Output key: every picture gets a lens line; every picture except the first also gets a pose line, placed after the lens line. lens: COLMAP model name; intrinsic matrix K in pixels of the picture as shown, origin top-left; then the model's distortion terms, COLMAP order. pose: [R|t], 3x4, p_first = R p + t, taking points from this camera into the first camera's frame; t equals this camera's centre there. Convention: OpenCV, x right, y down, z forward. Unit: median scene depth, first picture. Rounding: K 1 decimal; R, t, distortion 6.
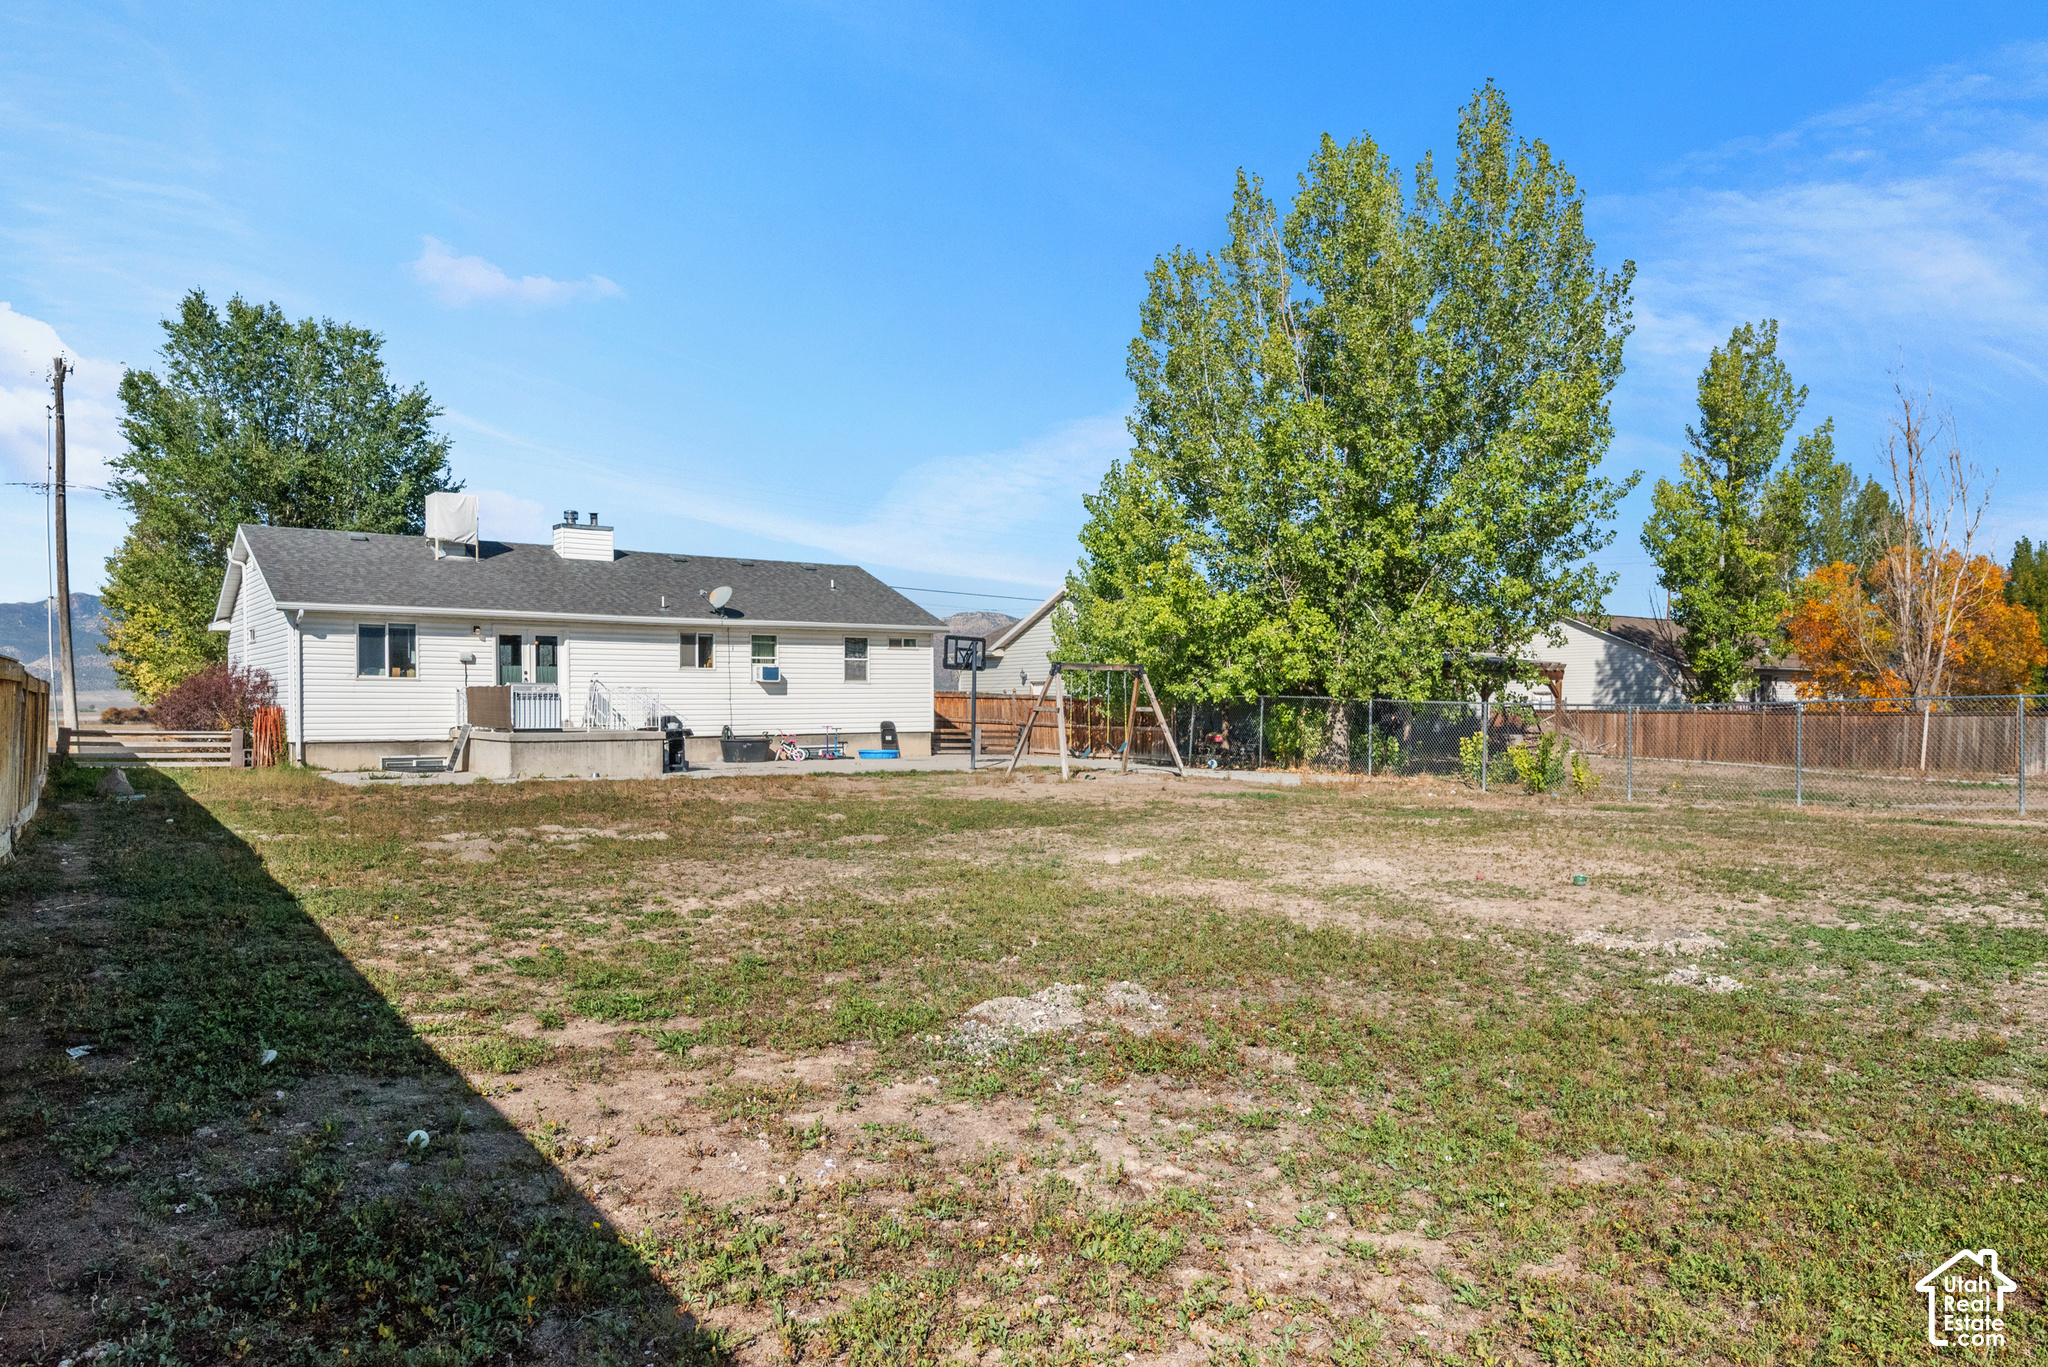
lens RADIAL K [[1372.0, 0, 1029.0], [0, 1372.0, 701.0], [0, 0, 1]] dist [-0.004713, -0.000984]
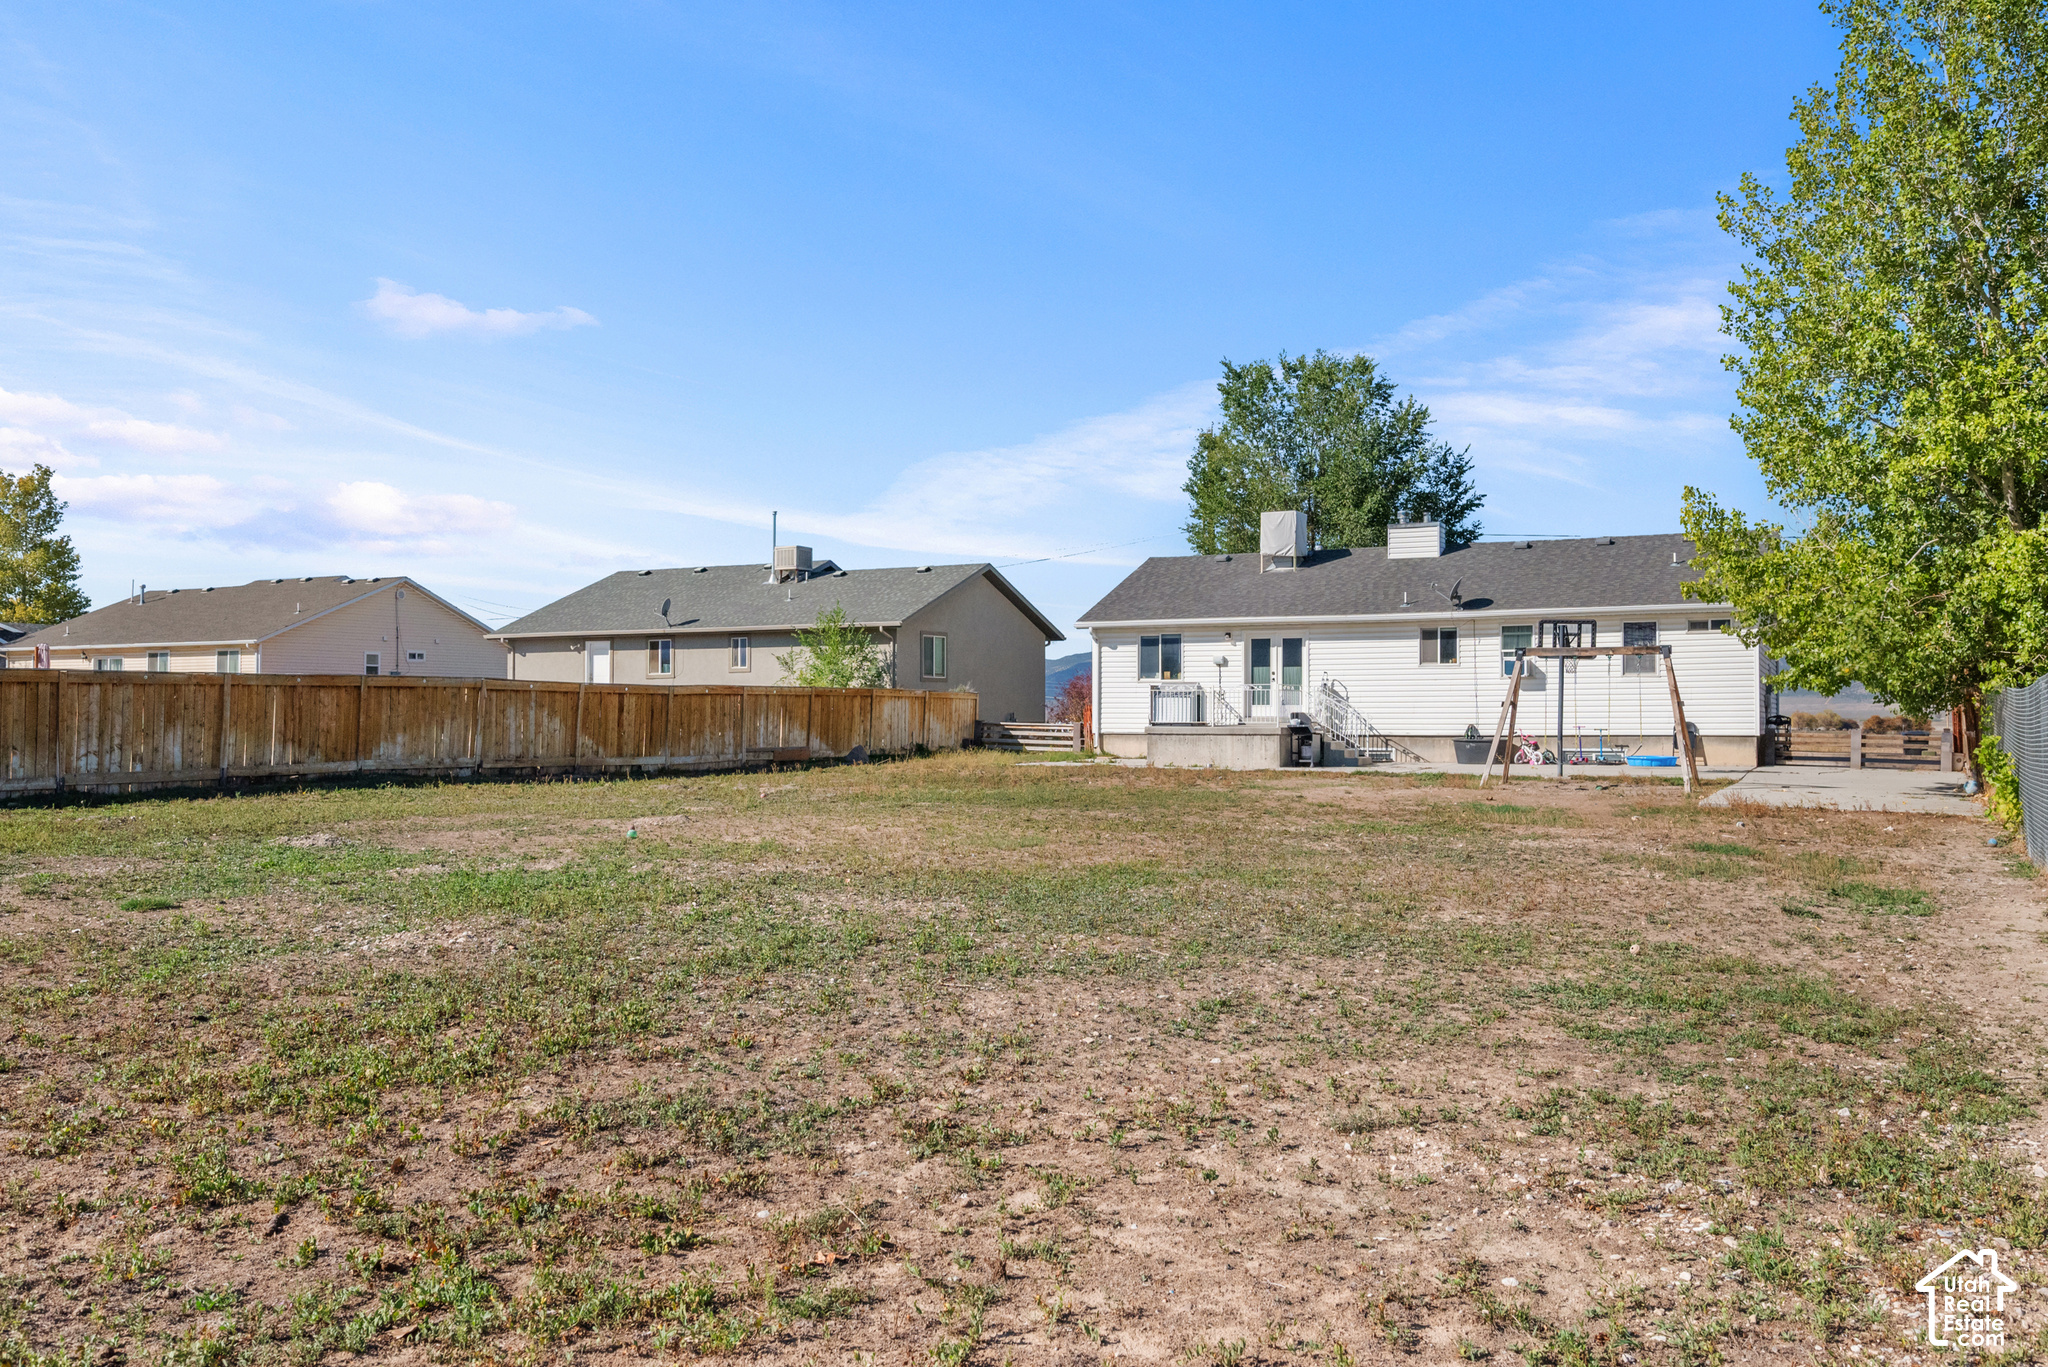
lens RADIAL K [[1600.0, 0, 1024.0], [0, 1600.0, 687.2], [0, 0, 1]] dist [-0.000854, -0.000643]
pose [[0.444370, -0.013428, -0.895743, 0.620070], [0.001156, 0.999895, -0.014416, 0.007820], [0.895843, 0.005371, 0.444339, 0.241084]]
